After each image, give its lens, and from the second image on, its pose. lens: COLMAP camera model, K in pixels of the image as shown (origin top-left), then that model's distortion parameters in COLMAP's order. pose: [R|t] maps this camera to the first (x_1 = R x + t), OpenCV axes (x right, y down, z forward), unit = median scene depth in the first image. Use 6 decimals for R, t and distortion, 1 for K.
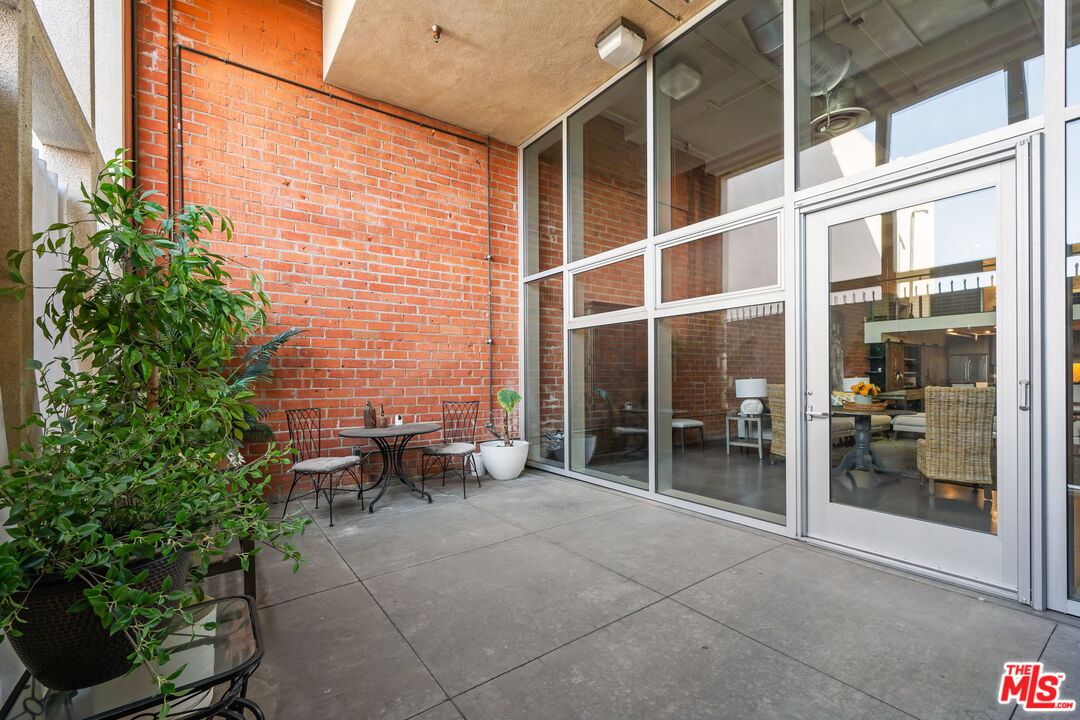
lens RADIAL K [[463.0, 0, 544.1], [0, 463.0, 376.6], [0, 0, 1]] dist [0.004064, 0.001290]
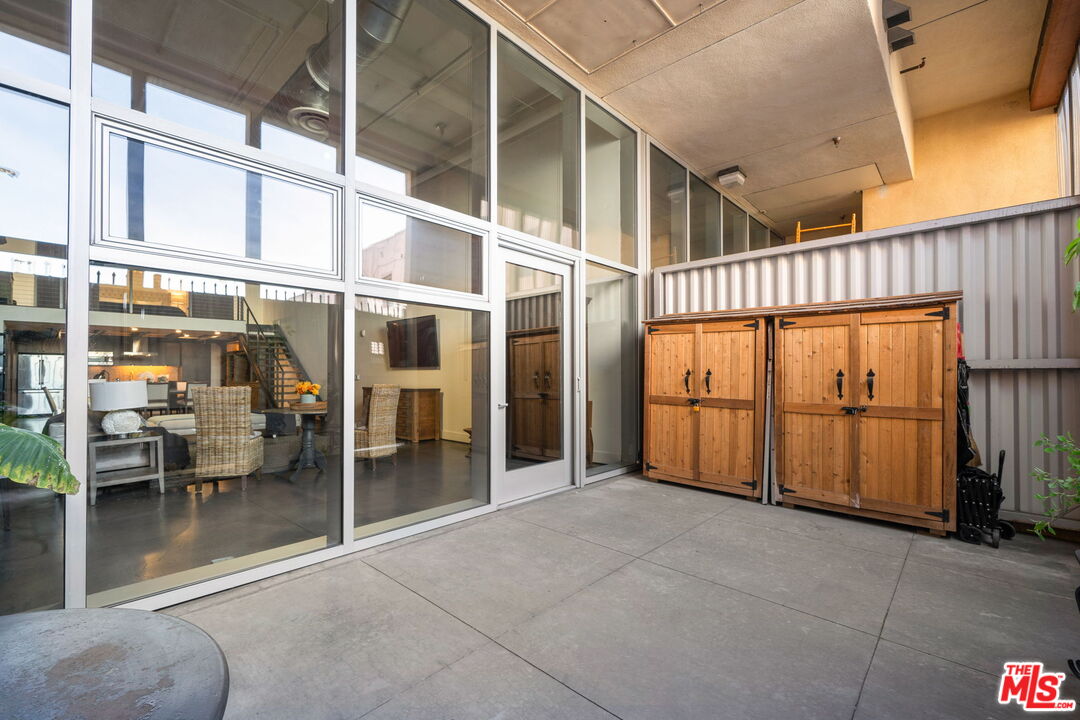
lens RADIAL K [[463.0, 0, 543.9], [0, 463.0, 369.3], [0, 0, 1]] dist [0.004064, 0.001290]
pose [[-0.197347, 0.016862, 0.980189, -0.457423], [0.003431, 0.999858, -0.016509, 0.005142], [-0.980328, 0.000105, -0.197377, 0.780562]]
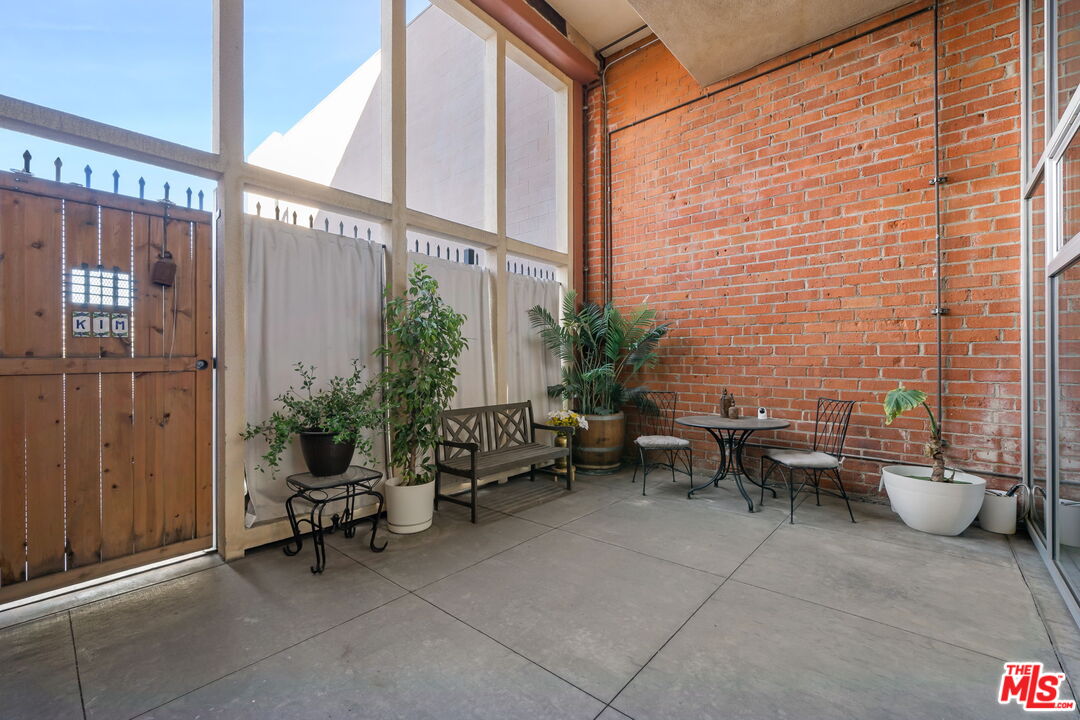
lens RADIAL K [[463.0, 0, 544.7], [0, 463.0, 359.6], [0, 0, 1]] dist [0.004064, 0.001290]
pose [[0.217430, 0.005712, -0.976059, 0.473998], [-0.006264, 0.999970, 0.004457, -0.011743], [0.976056, 0.005145, 0.217459, 0.405221]]
